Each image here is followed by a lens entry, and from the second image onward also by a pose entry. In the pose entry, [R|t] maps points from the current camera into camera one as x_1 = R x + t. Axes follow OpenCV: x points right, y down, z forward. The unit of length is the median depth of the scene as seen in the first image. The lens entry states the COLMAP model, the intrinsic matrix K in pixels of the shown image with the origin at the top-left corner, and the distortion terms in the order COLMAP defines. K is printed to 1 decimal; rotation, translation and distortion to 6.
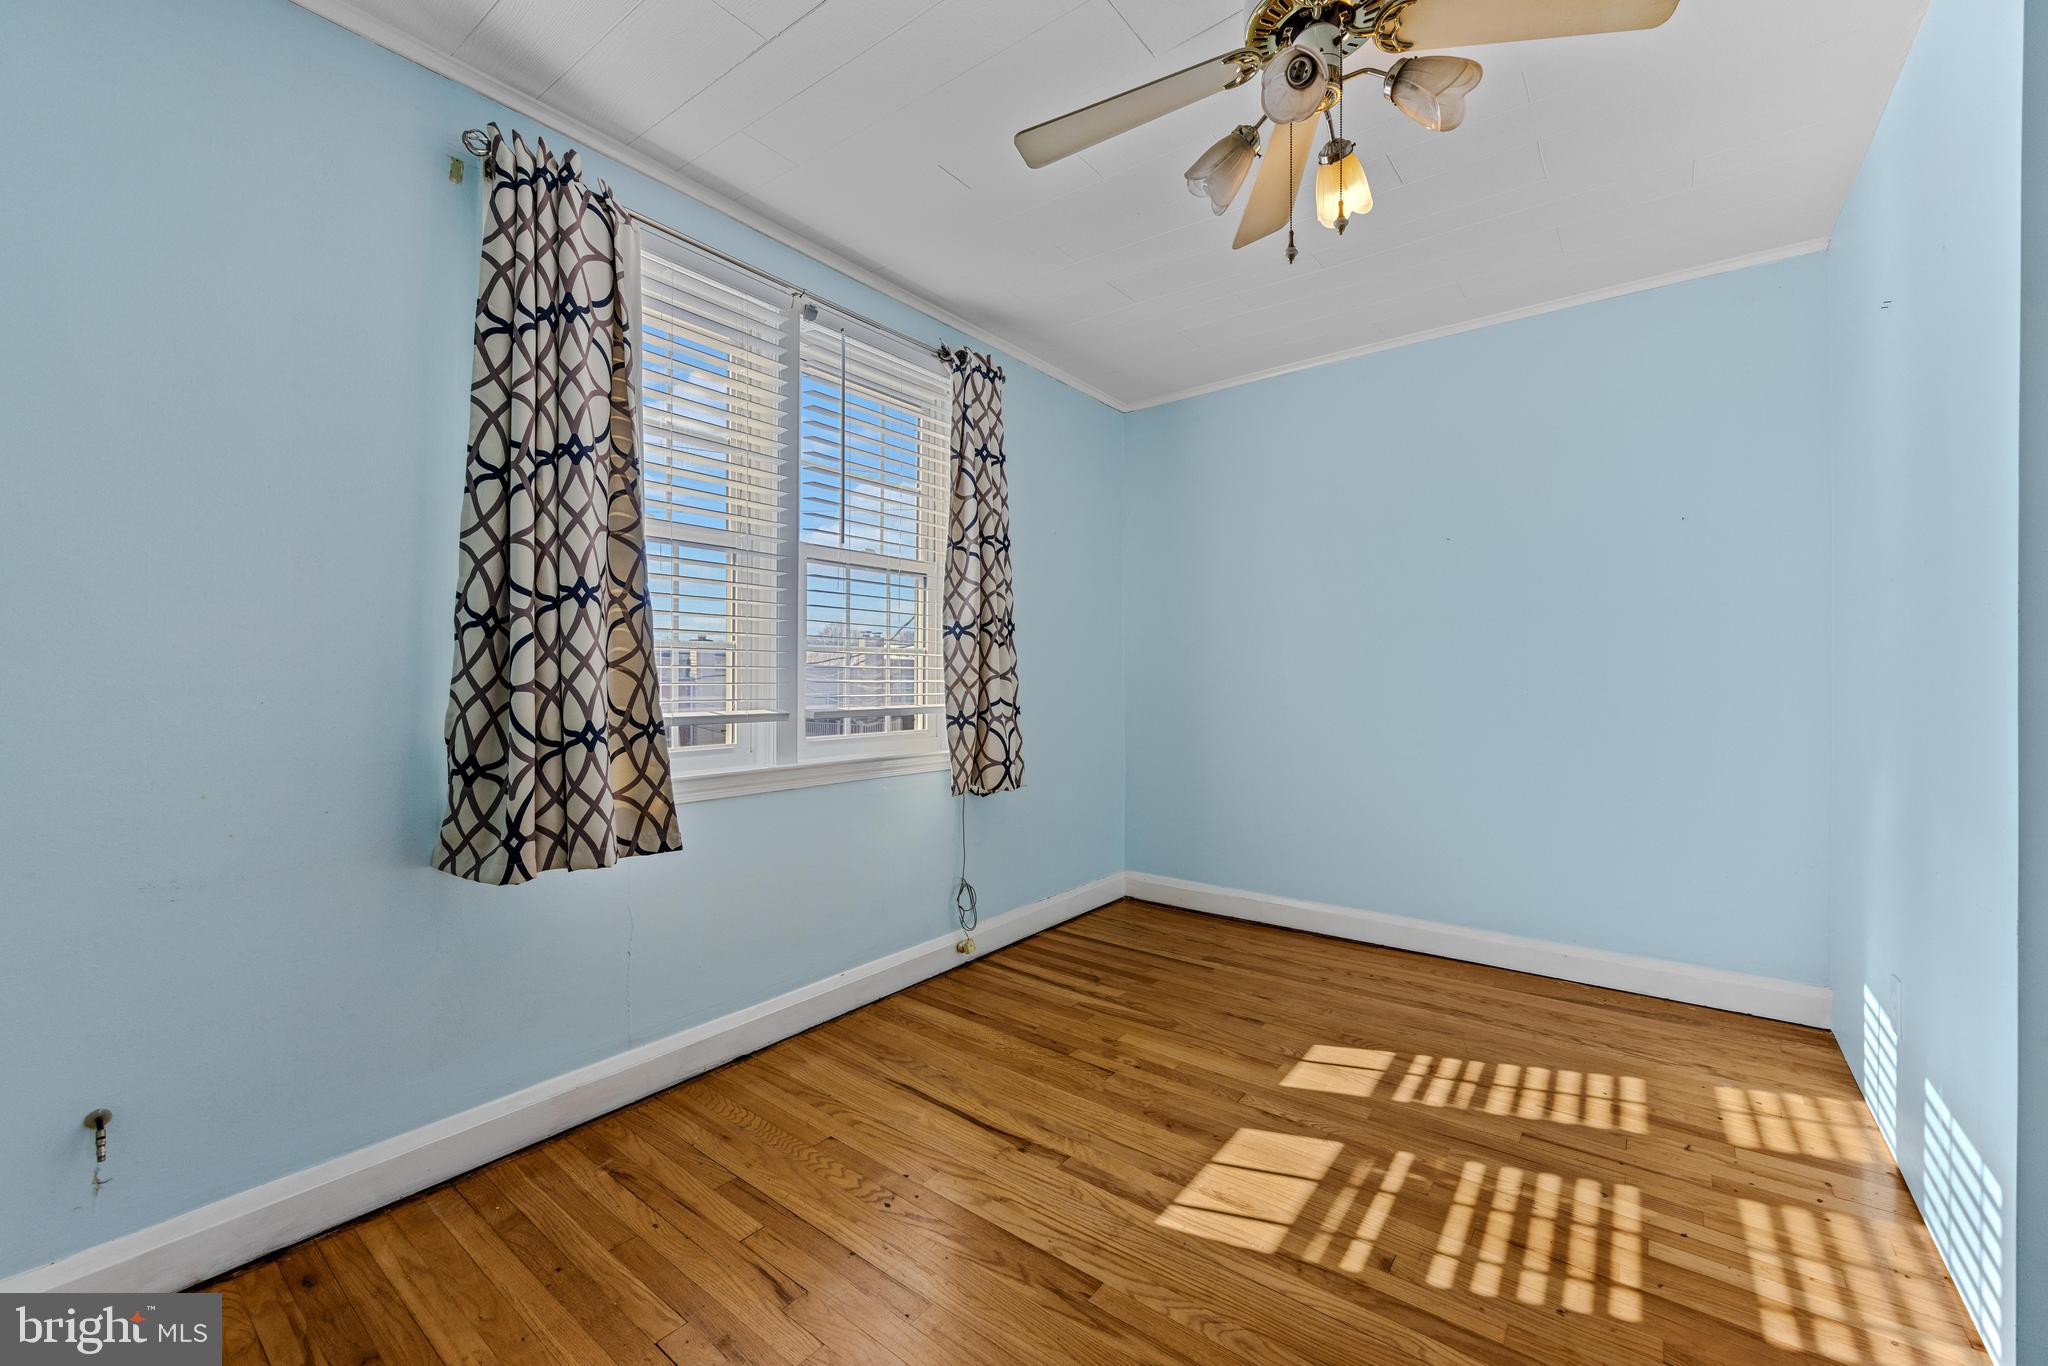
lens RADIAL K [[822.8, 0, 1020.9], [0, 822.8, 680.1], [0, 0, 1]] dist [0.001796, -0.000421]
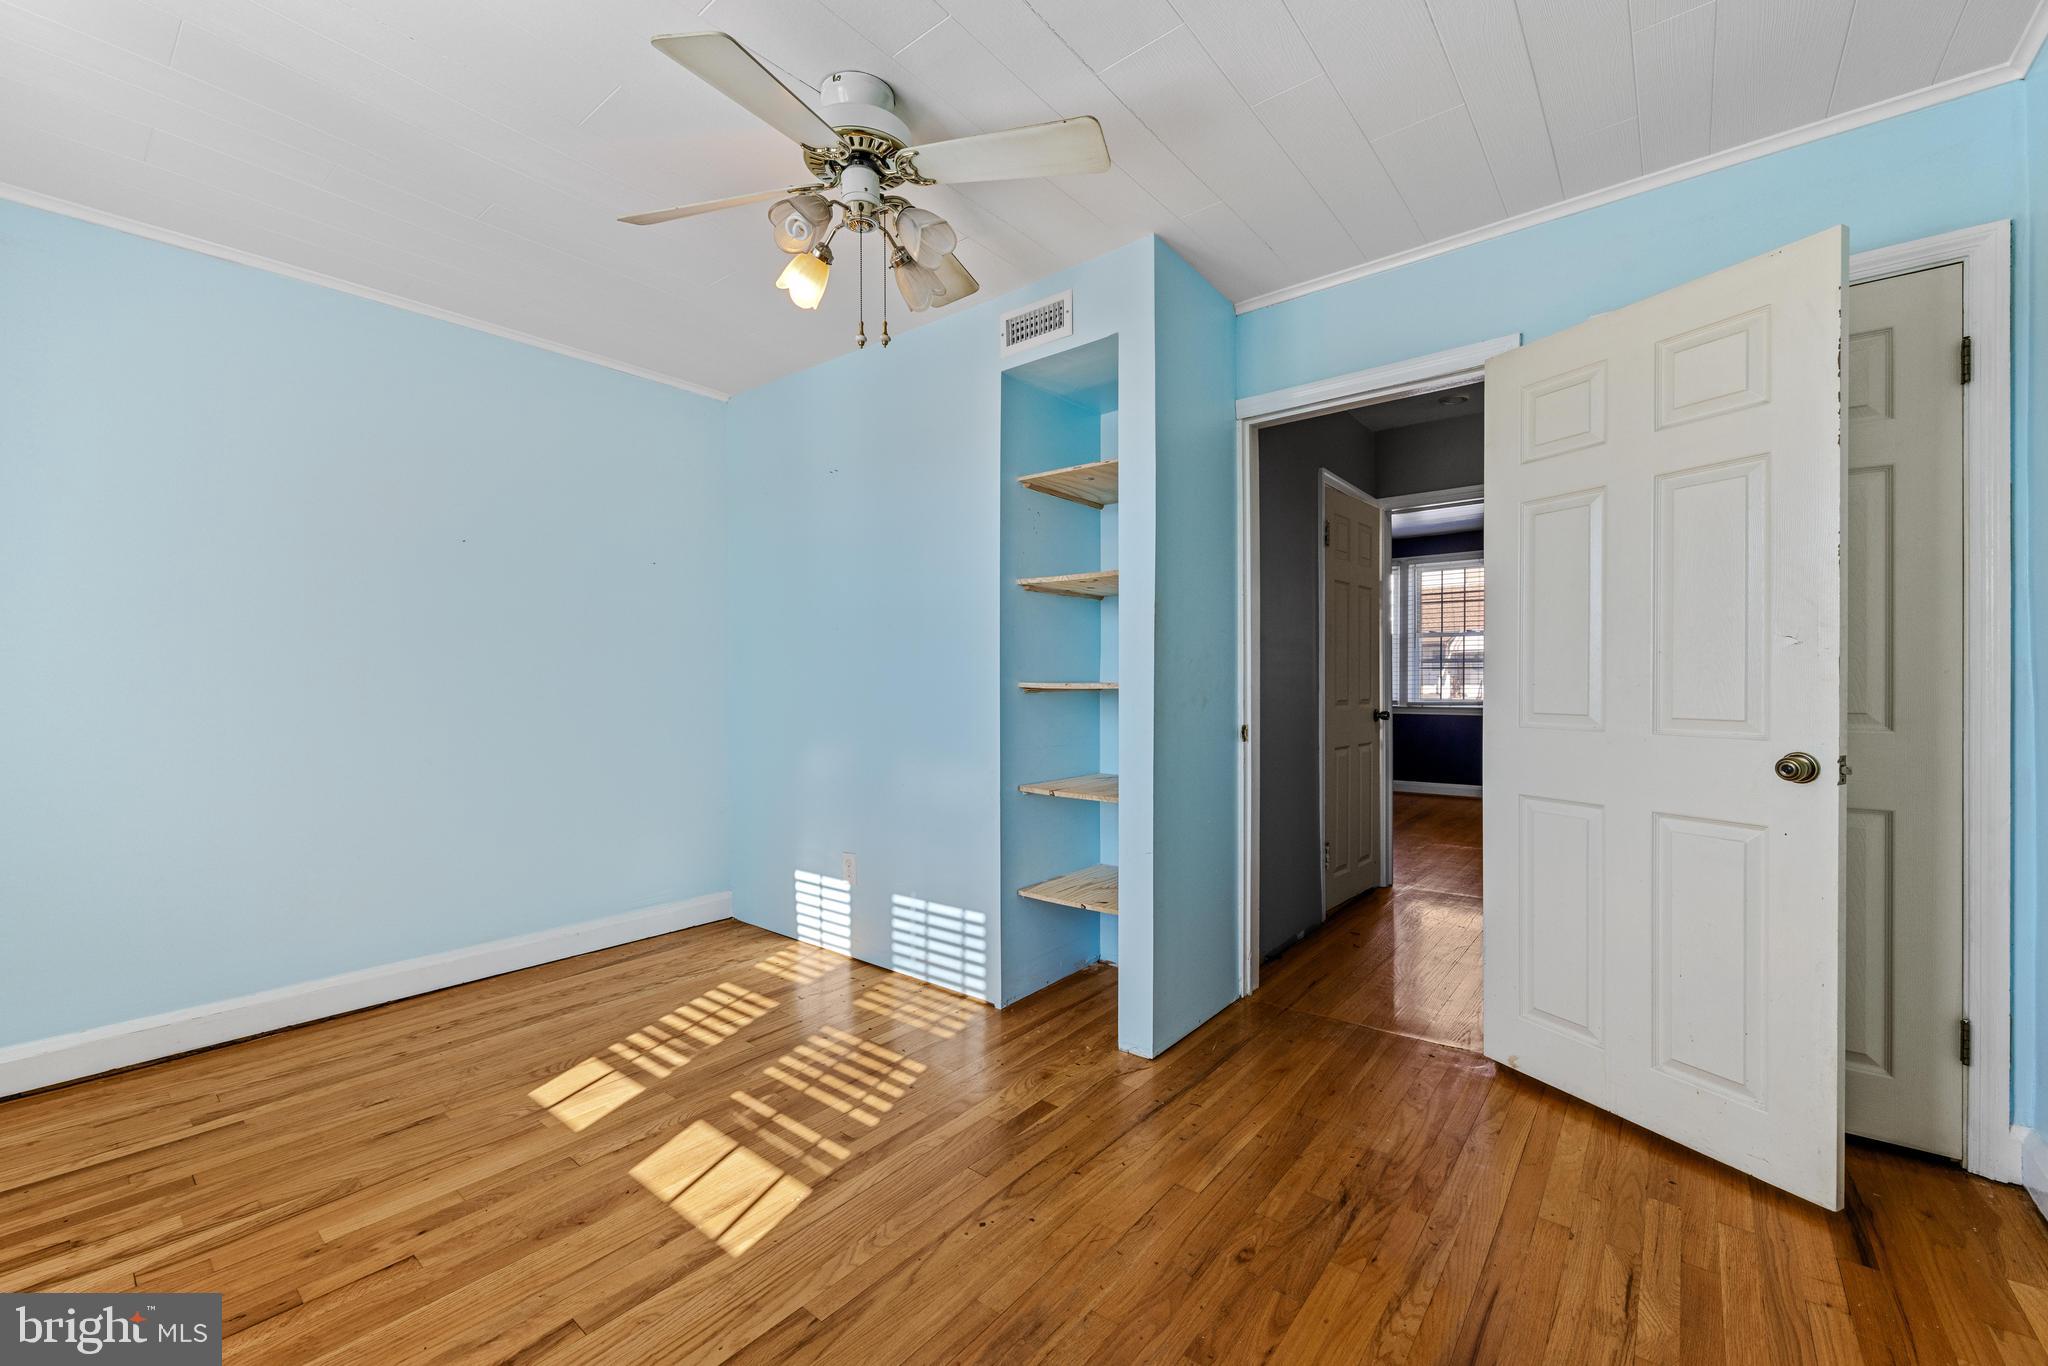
lens RADIAL K [[822.8, 0, 1026.5], [0, 822.8, 689.8], [0, 0, 1]] dist [0.001796, -0.000421]
pose [[0.019609, -0.007767, 0.999778, -0.631146], [0.007839, 0.999940, 0.007614, 0.000247], [-0.999777, 0.007688, 0.019668, 0.522963]]
